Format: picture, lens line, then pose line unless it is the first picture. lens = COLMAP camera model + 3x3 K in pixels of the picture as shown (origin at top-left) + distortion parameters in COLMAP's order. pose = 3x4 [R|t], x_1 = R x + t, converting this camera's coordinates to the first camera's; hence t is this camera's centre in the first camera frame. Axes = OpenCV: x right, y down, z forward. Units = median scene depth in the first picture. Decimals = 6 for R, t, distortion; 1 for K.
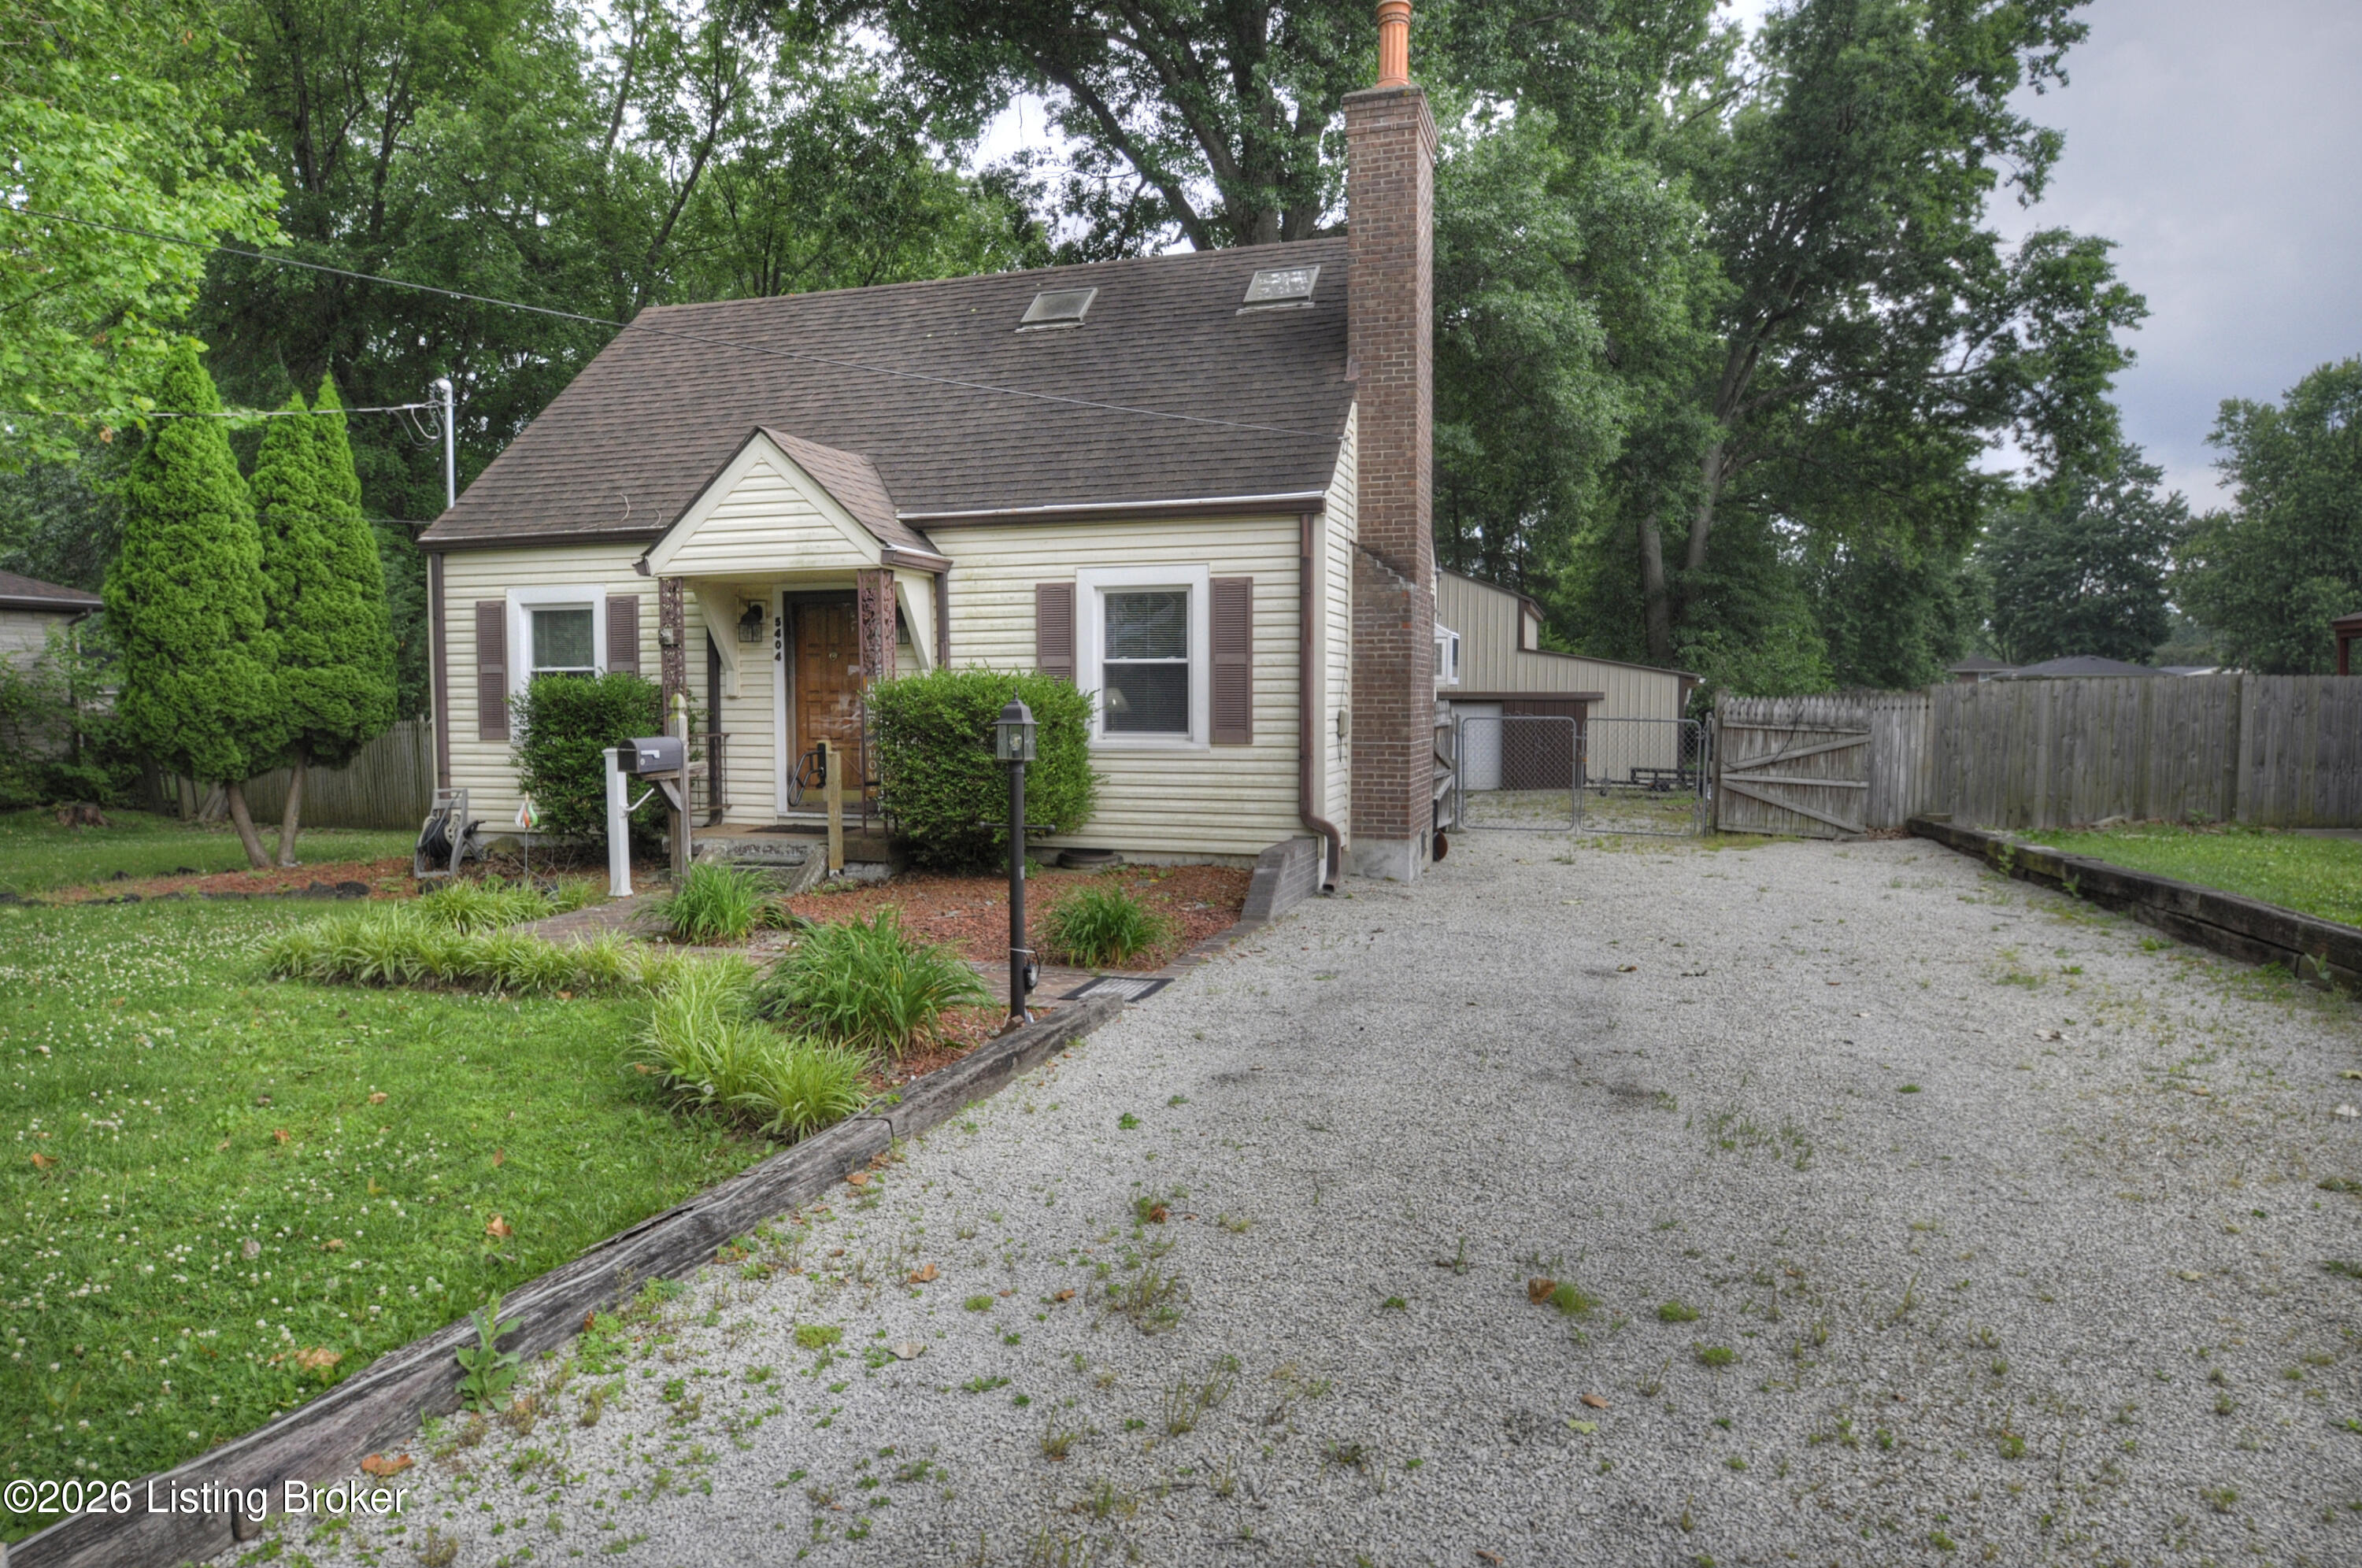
lens RADIAL K [[1387.8, 0, 1181.0], [0, 1387.8, 784.0], [0, 0, 1]] dist [-0.020510, -0.019011]
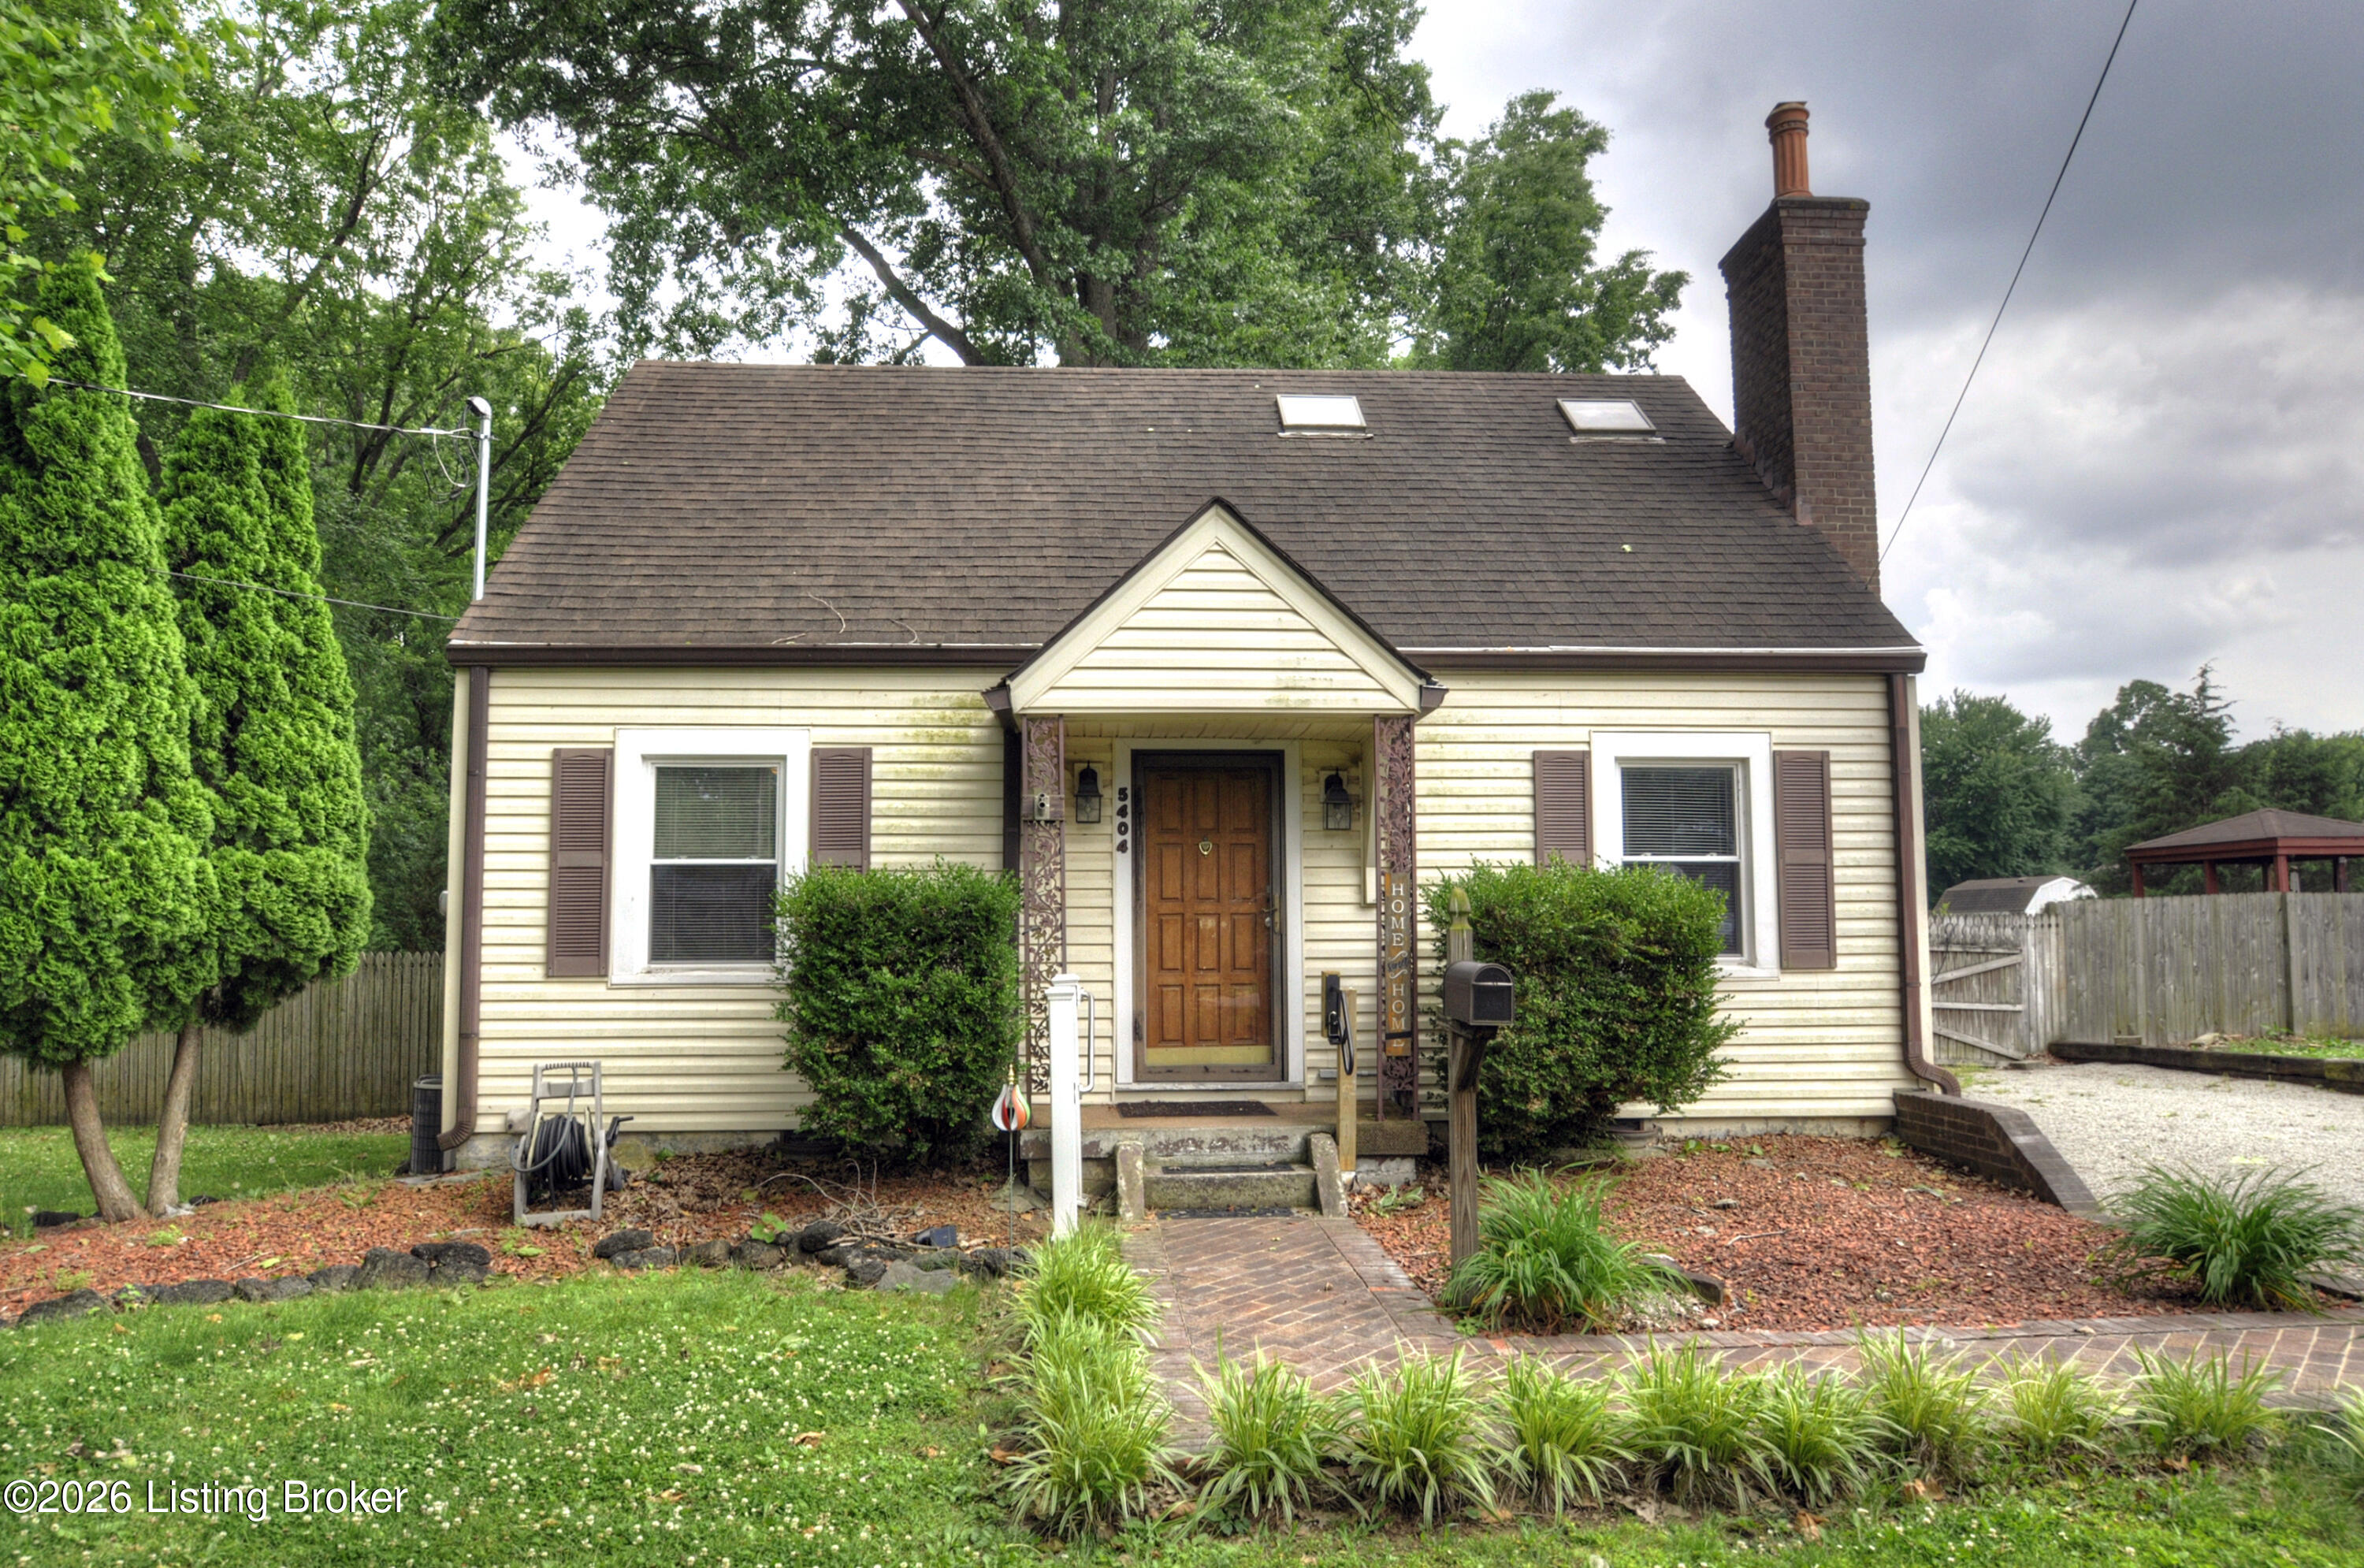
lens RADIAL K [[1466.1, 0, 1182.2], [0, 1466.1, 830.7], [0, 0, 1]] dist [-0.039710, -0.001272]
pose [[0.940736, 0.021875, 0.338433, -0.153688], [0.022232, 0.991793, -0.125905, -0.003187], [-0.338409, 0.125967, 0.932530, 0.102575]]
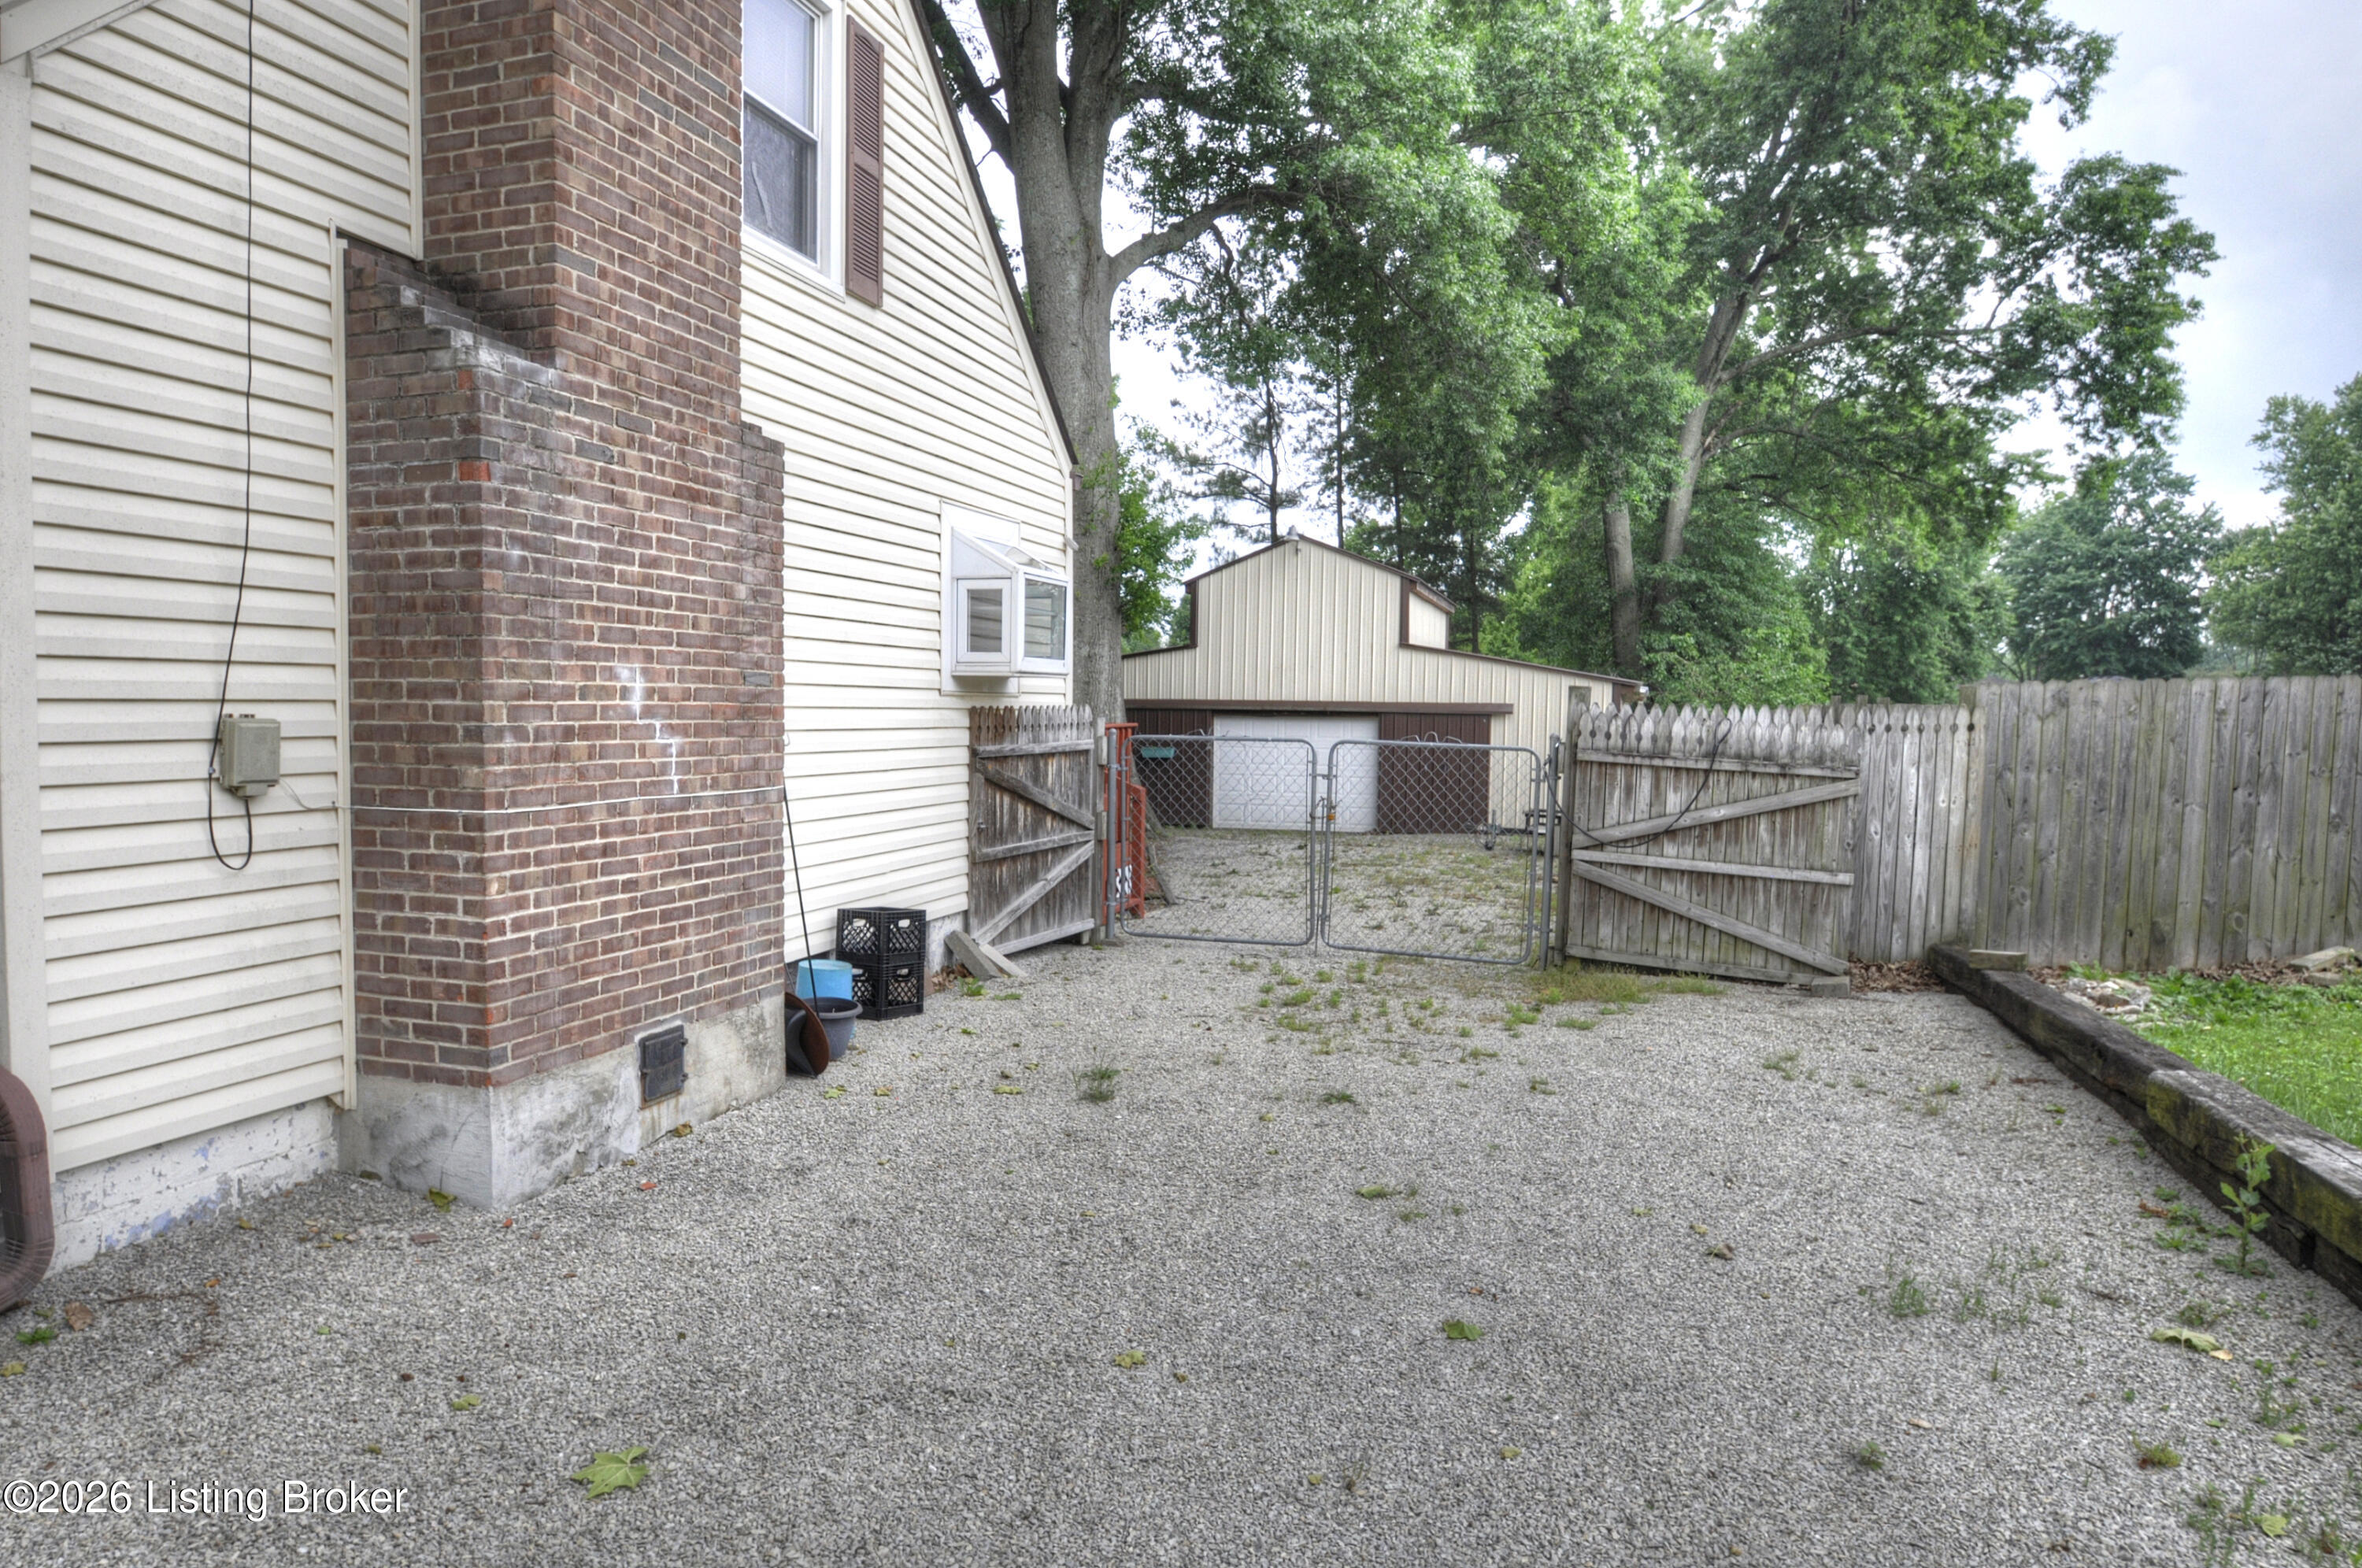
lens RADIAL K [[1387.8, 0, 1181.0], [0, 1387.8, 784.0], [0, 0, 1]] dist [-0.020510, -0.019011]
pose [[0.999885, 0.013960, -0.005868, 0.102004], [-0.014014, 0.999858, -0.009362, -0.010630], [0.005736, 0.009443, 0.999939, 0.197407]]
